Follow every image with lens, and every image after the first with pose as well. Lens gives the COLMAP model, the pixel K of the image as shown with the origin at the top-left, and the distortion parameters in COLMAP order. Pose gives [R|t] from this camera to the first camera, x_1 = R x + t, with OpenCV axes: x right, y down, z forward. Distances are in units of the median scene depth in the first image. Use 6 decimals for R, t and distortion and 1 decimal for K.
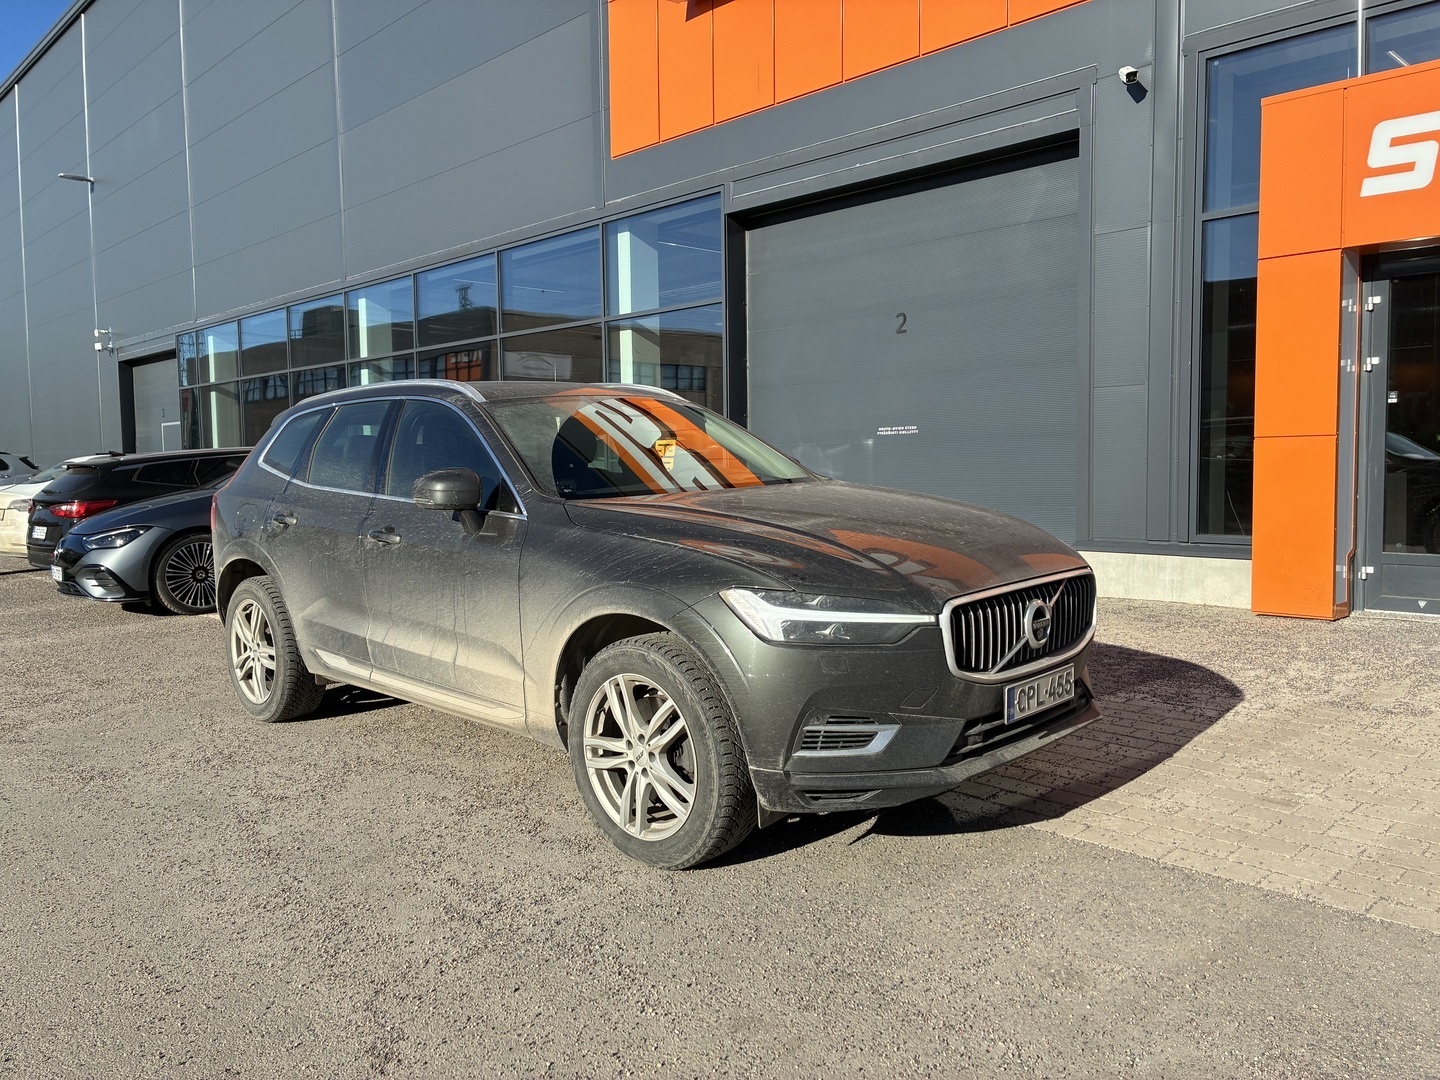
lens RADIAL K [[1111.1, 0, 720.0], [0, 1111.1, 540.0], [0, 0, 1]] dist [-0.000556, -0.001206]
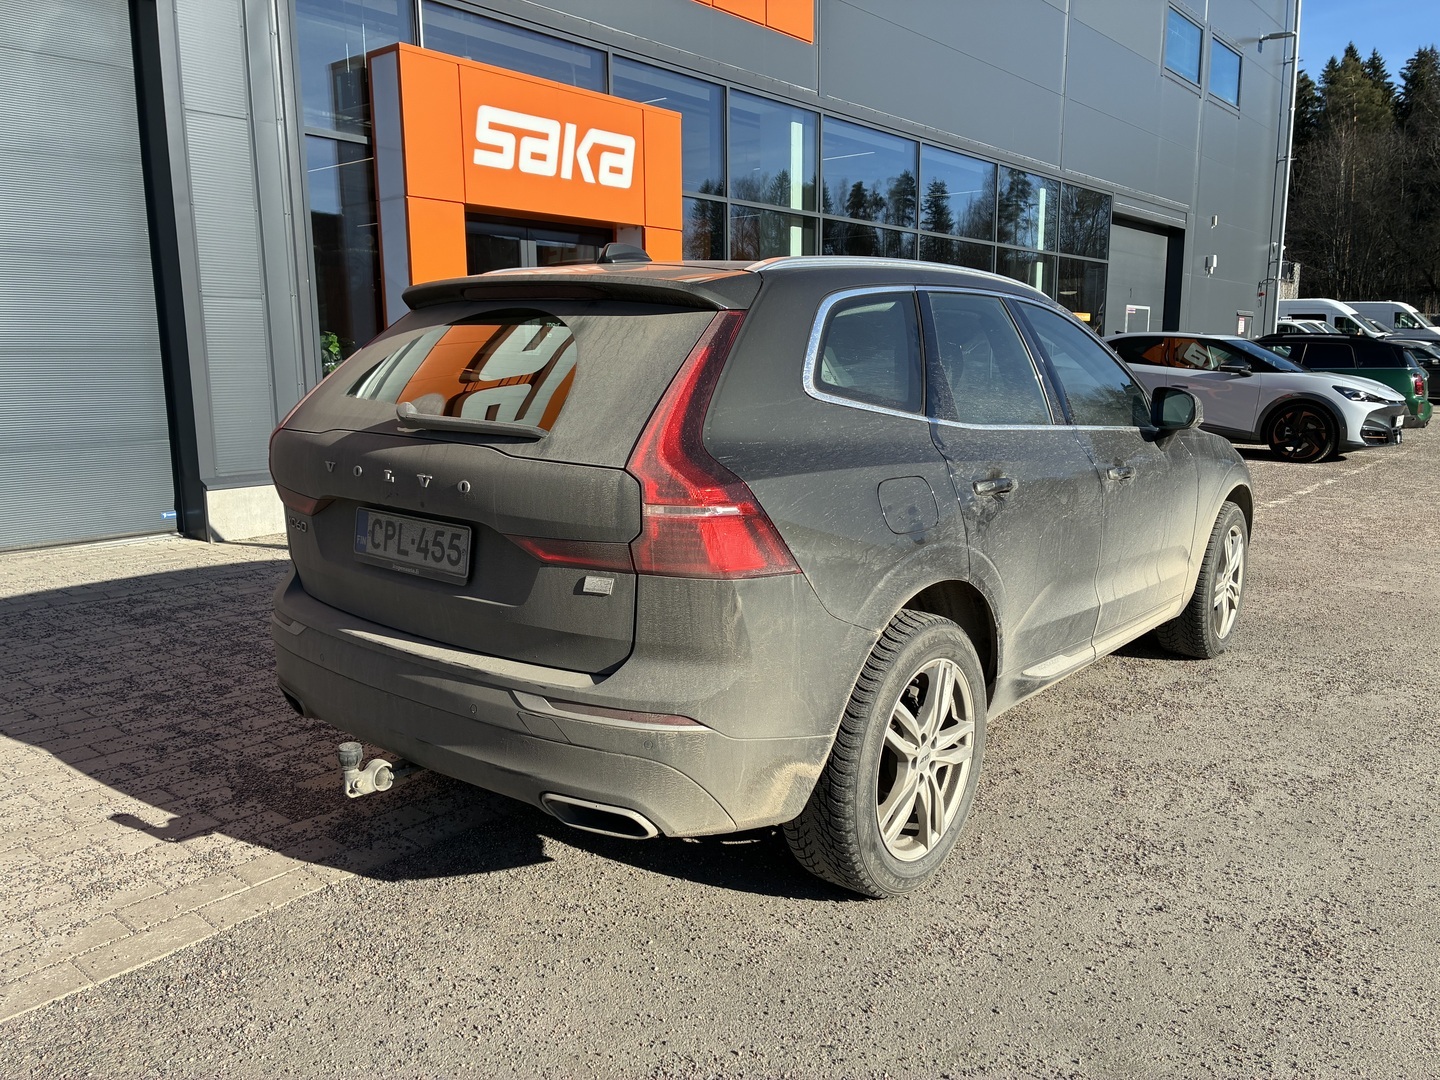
lens RADIAL K [[1111.1, 0, 720.0], [0, 1111.1, 540.0], [0, 0, 1]] dist [-0.000556, -0.001206]
pose [[-0.079101, -0.153032, 0.985050, -1.047922], [0.103475, 0.981548, 0.160797, -0.109891], [-0.991482, 0.114647, -0.061807, 1.282291]]
